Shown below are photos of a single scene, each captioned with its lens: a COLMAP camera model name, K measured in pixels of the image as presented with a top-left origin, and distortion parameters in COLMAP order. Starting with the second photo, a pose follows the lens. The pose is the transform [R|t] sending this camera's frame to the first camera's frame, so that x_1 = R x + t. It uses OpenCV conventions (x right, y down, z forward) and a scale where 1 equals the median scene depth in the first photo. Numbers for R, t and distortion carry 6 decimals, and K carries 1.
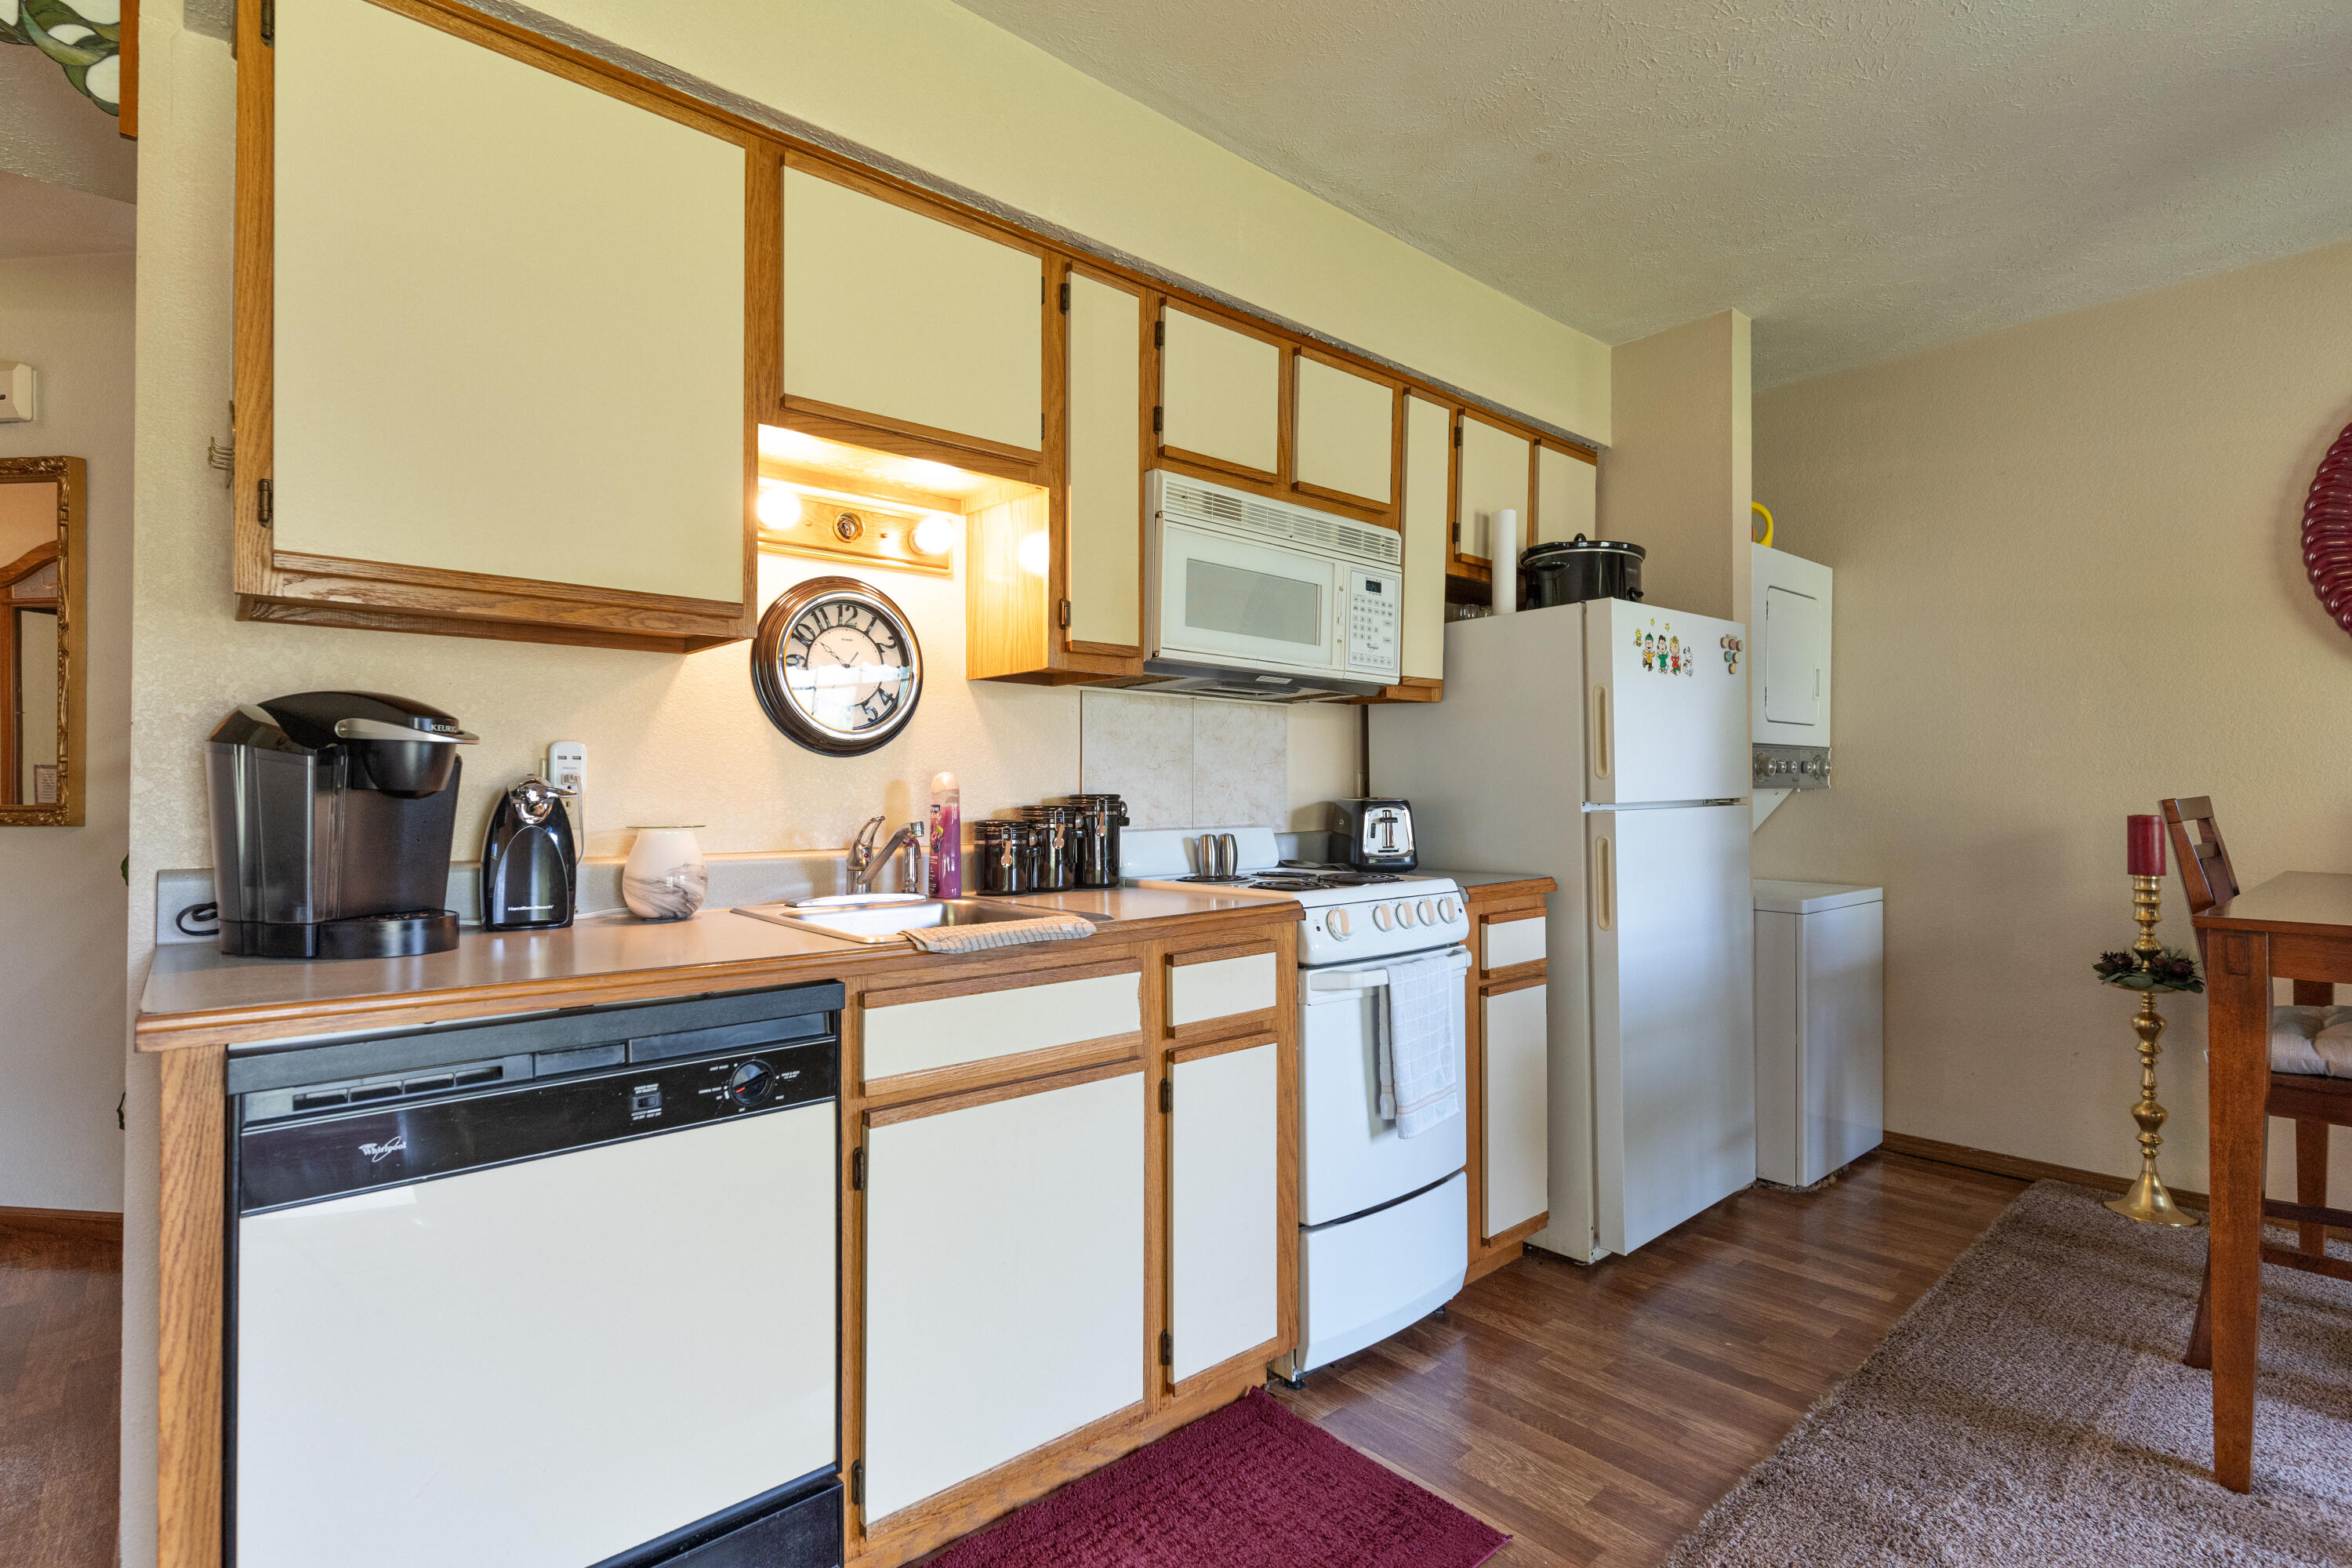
lens RADIAL K [[1109.7, 0, 1176.0], [0, 1109.7, 784.0], [0, 0, 1]] dist [0.000970, -0.000552]
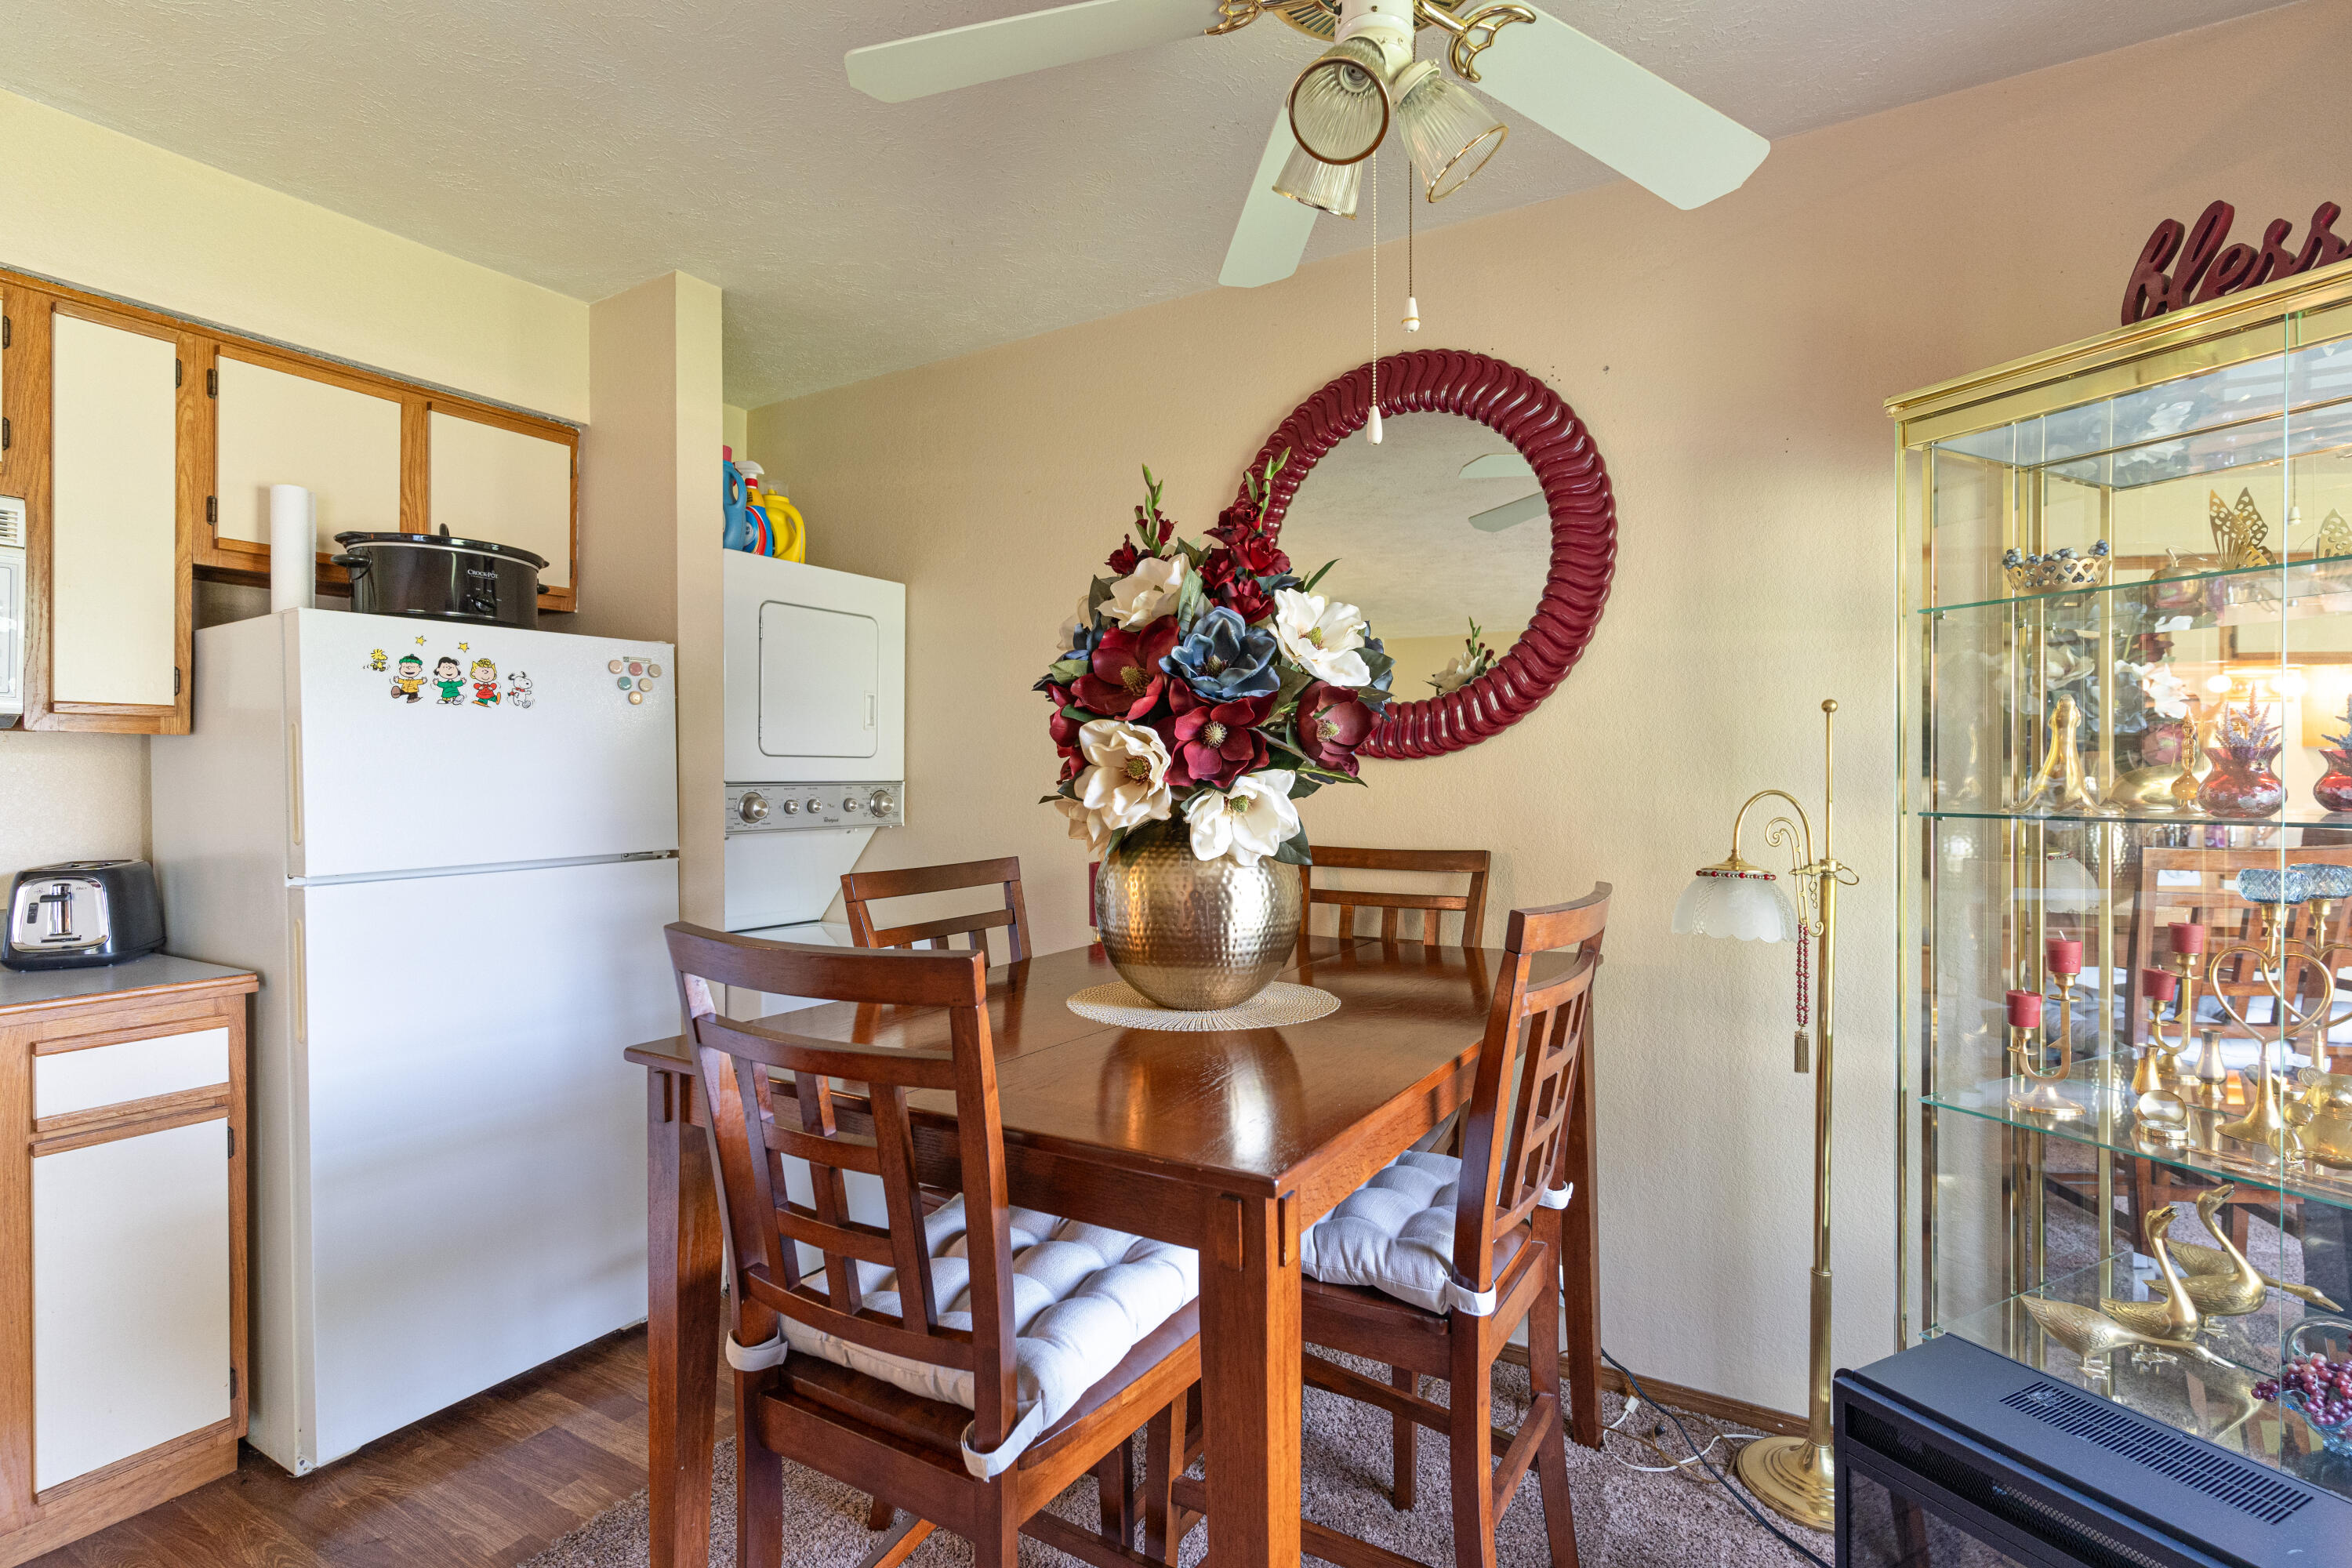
lens RADIAL K [[1107.8, 0, 1171.8], [0, 1107.8, 782.5], [0, 0, 1]] dist [0.001149, -0.000257]
pose [[0.952371, 0.000017, 0.304941, 0.797828], [-0.002357, 0.999971, 0.007305, -0.059796], [-0.304932, -0.007676, 0.952343, 0.101281]]
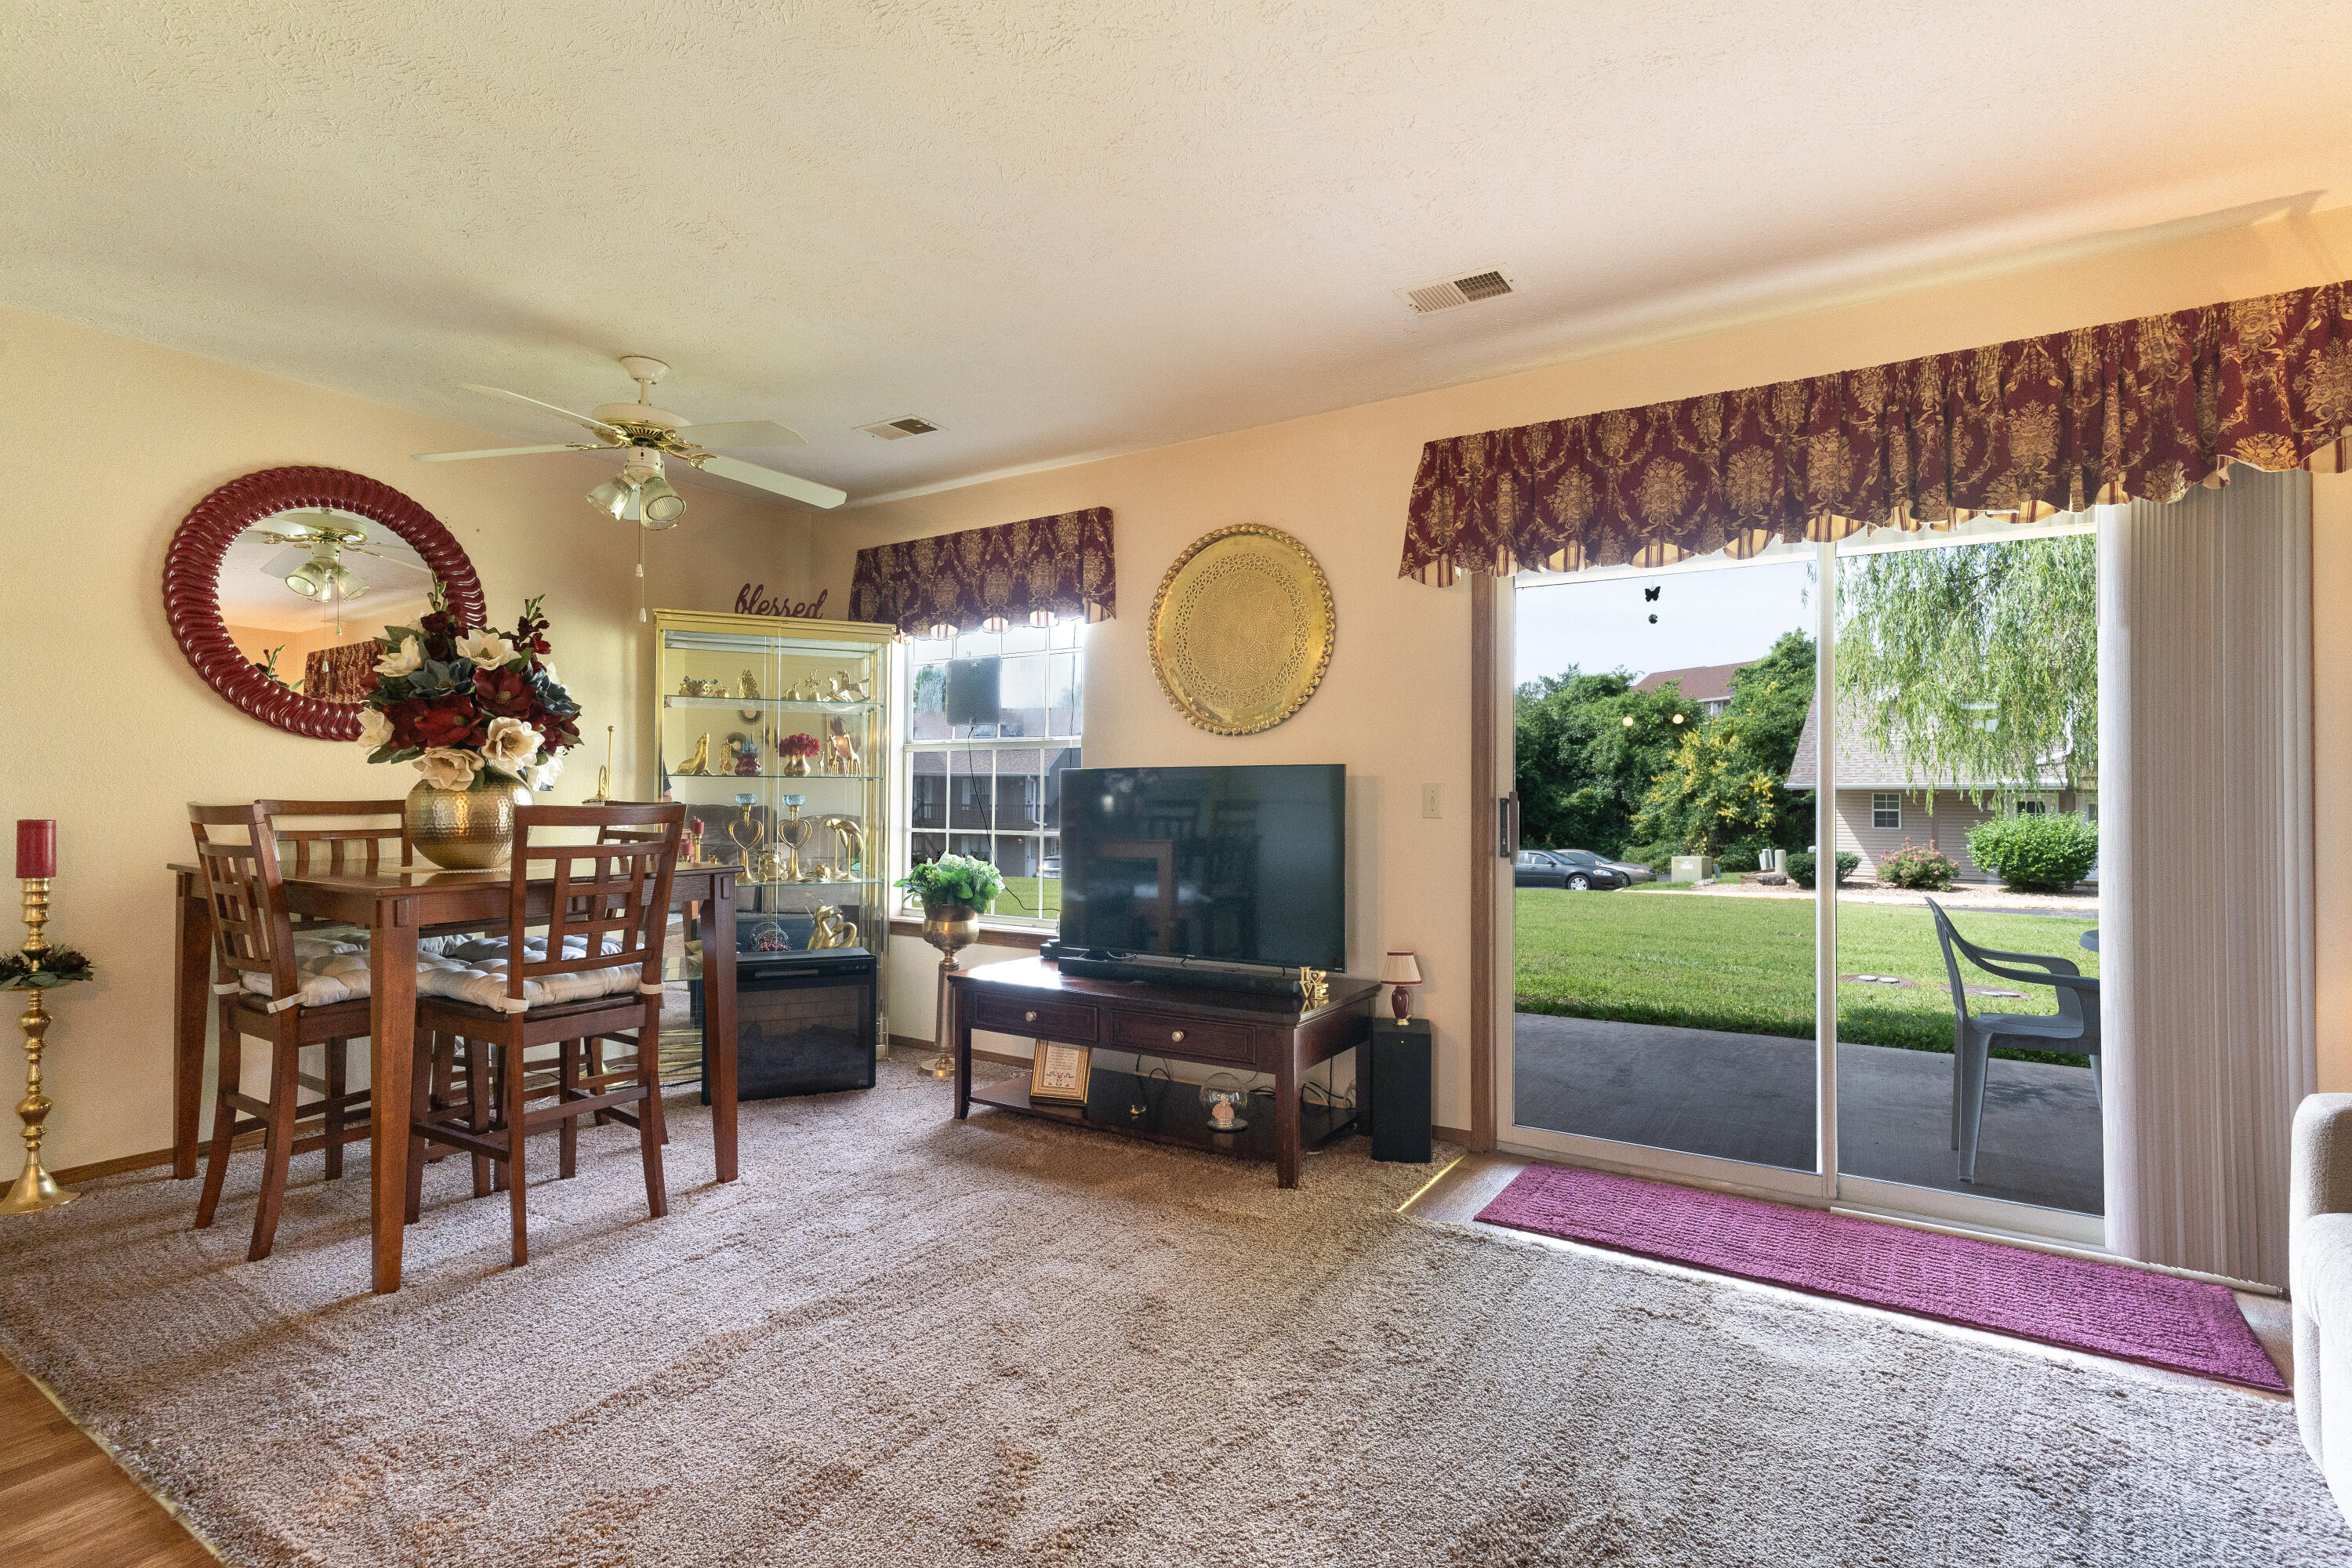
lens RADIAL K [[1109.7, 0, 1176.0], [0, 1109.7, 784.0], [0, 0, 1]] dist [0.000970, -0.000552]
pose [[-0.271815, 0.011295, 0.962283, -0.520794], [-0.011068, 0.999828, -0.014862, -0.001993], [-0.962286, -0.014690, -0.271643, 0.326520]]
